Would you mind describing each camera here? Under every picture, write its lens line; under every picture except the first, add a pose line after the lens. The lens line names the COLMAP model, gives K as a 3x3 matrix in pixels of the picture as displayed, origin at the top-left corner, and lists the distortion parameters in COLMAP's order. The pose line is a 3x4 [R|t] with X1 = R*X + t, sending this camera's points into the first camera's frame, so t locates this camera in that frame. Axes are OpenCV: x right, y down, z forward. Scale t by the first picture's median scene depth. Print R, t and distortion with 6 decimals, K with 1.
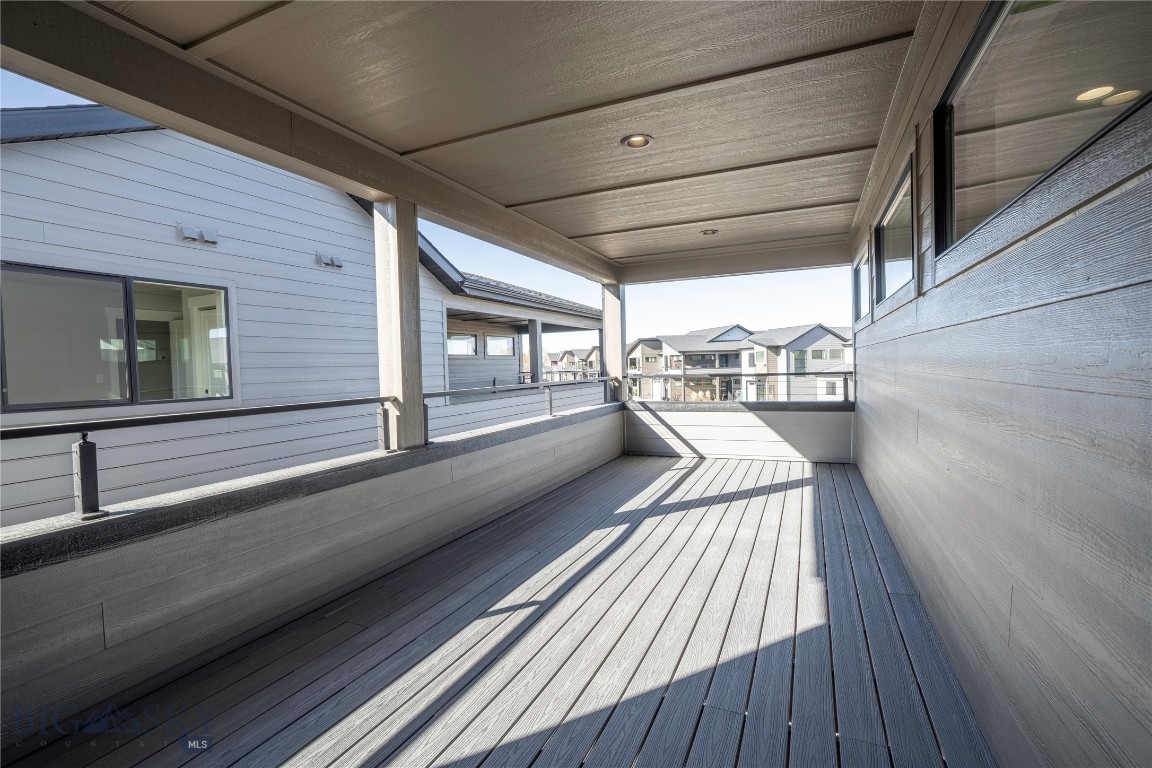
lens RADIAL K [[537.9, 0, 576.0], [0, 537.9, 384.0], [0, 0, 1]] dist [-0.056147, 0.026101]
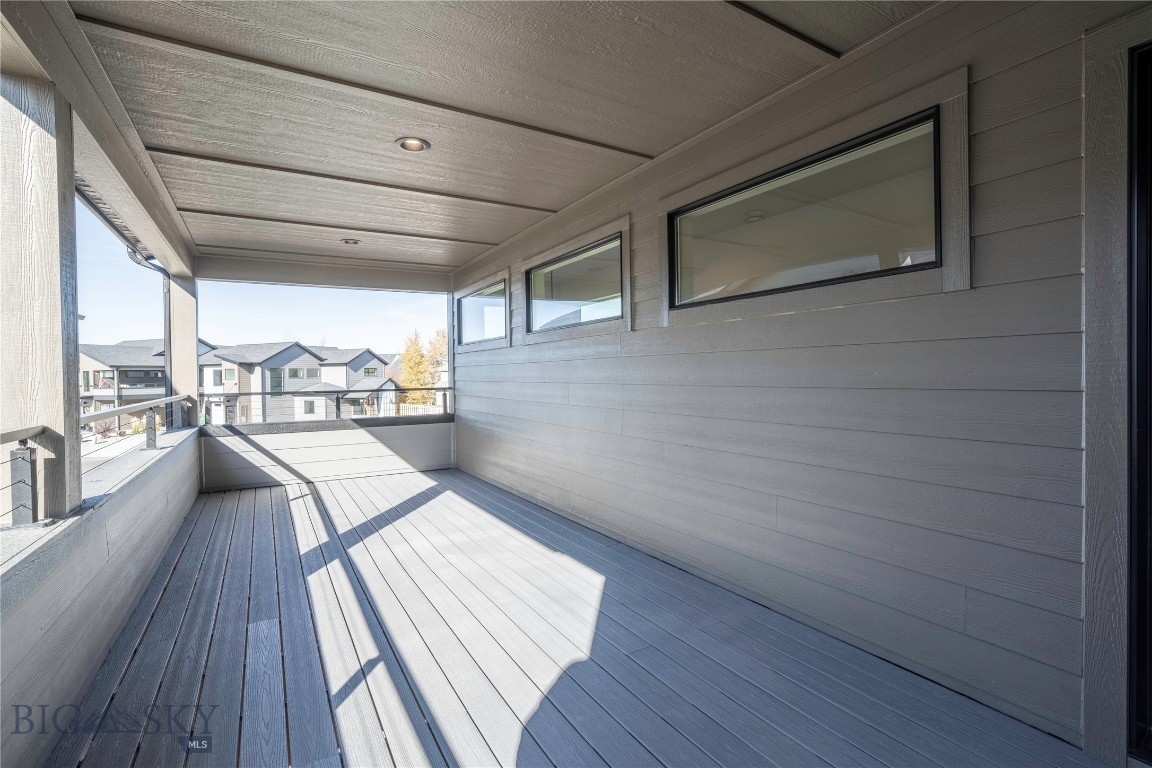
lens RADIAL K [[537.9, 0, 576.0], [0, 537.9, 384.0], [0, 0, 1]] dist [-0.056147, 0.026101]
pose [[0.565216, 0.005418, 0.824925, -0.240334], [0.025502, 0.999386, -0.024037, 0.003295], [-0.824549, 0.034623, 0.564731, 0.109019]]
